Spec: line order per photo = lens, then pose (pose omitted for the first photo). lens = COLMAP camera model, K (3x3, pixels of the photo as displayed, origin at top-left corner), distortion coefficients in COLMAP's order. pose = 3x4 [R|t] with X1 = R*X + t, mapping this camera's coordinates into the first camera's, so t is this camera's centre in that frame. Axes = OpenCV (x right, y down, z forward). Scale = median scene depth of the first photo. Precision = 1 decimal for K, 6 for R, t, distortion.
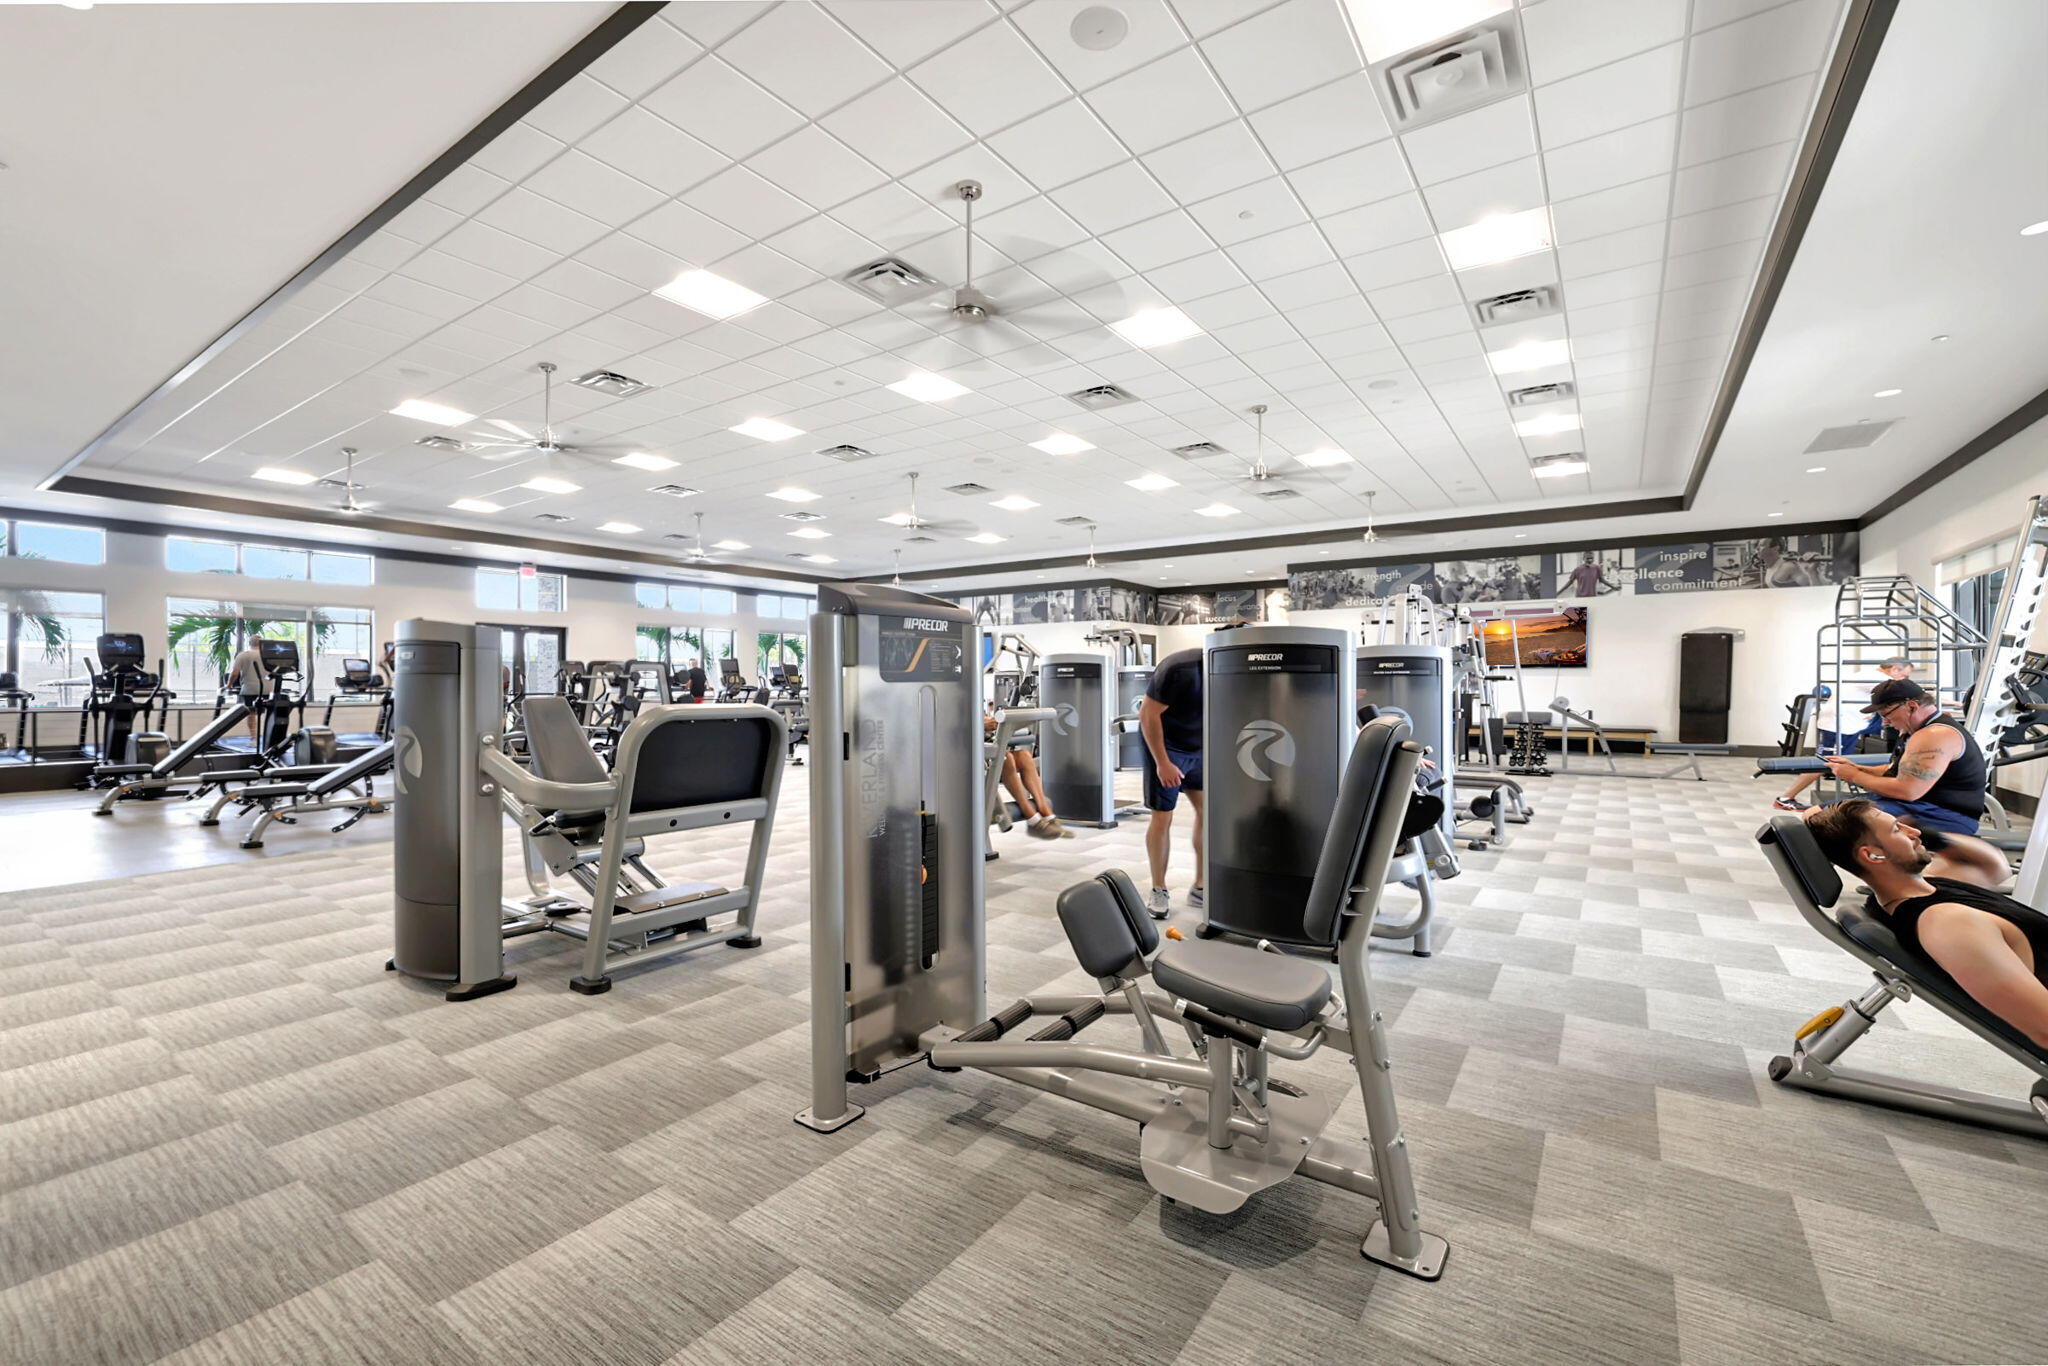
lens RADIAL K [[864.5, 0, 1019.9], [0, 864.5, 686.3], [0, 0, 1]] dist [-0.000322, -0.000798]
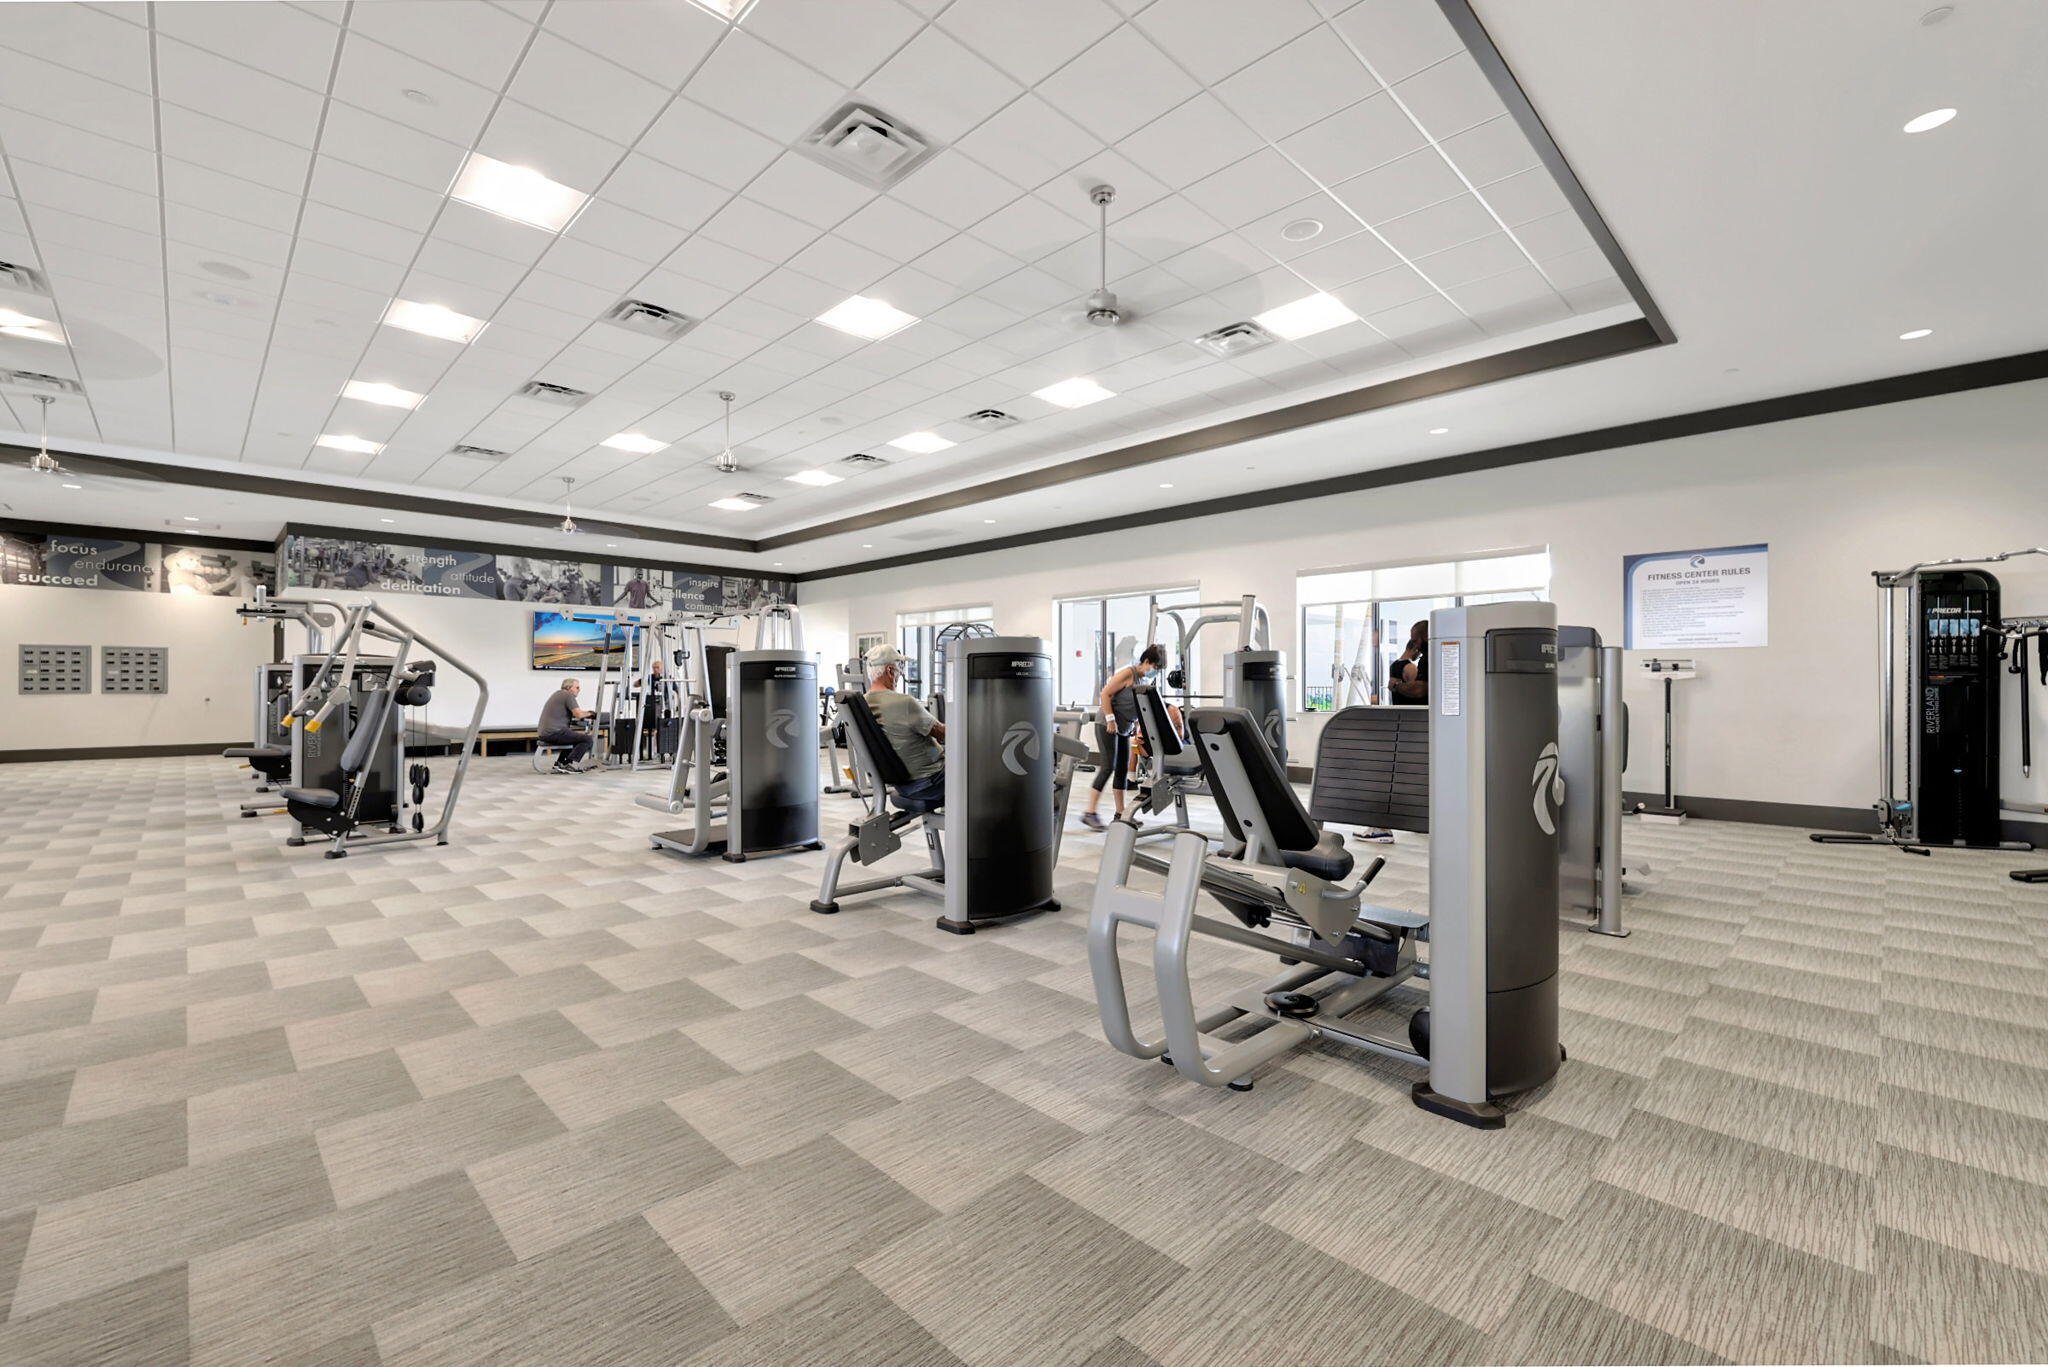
lens RADIAL K [[864.5, 0, 1023.2], [0, 864.5, 683.6], [0, 0, 1]] dist [-0.000322, -0.000798]
pose [[0.174827, 0.002777, 0.984595, -0.352359], [0.001945, 0.999993, -0.003166, -0.001216], [-0.984597, 0.002469, 0.174821, 0.303455]]
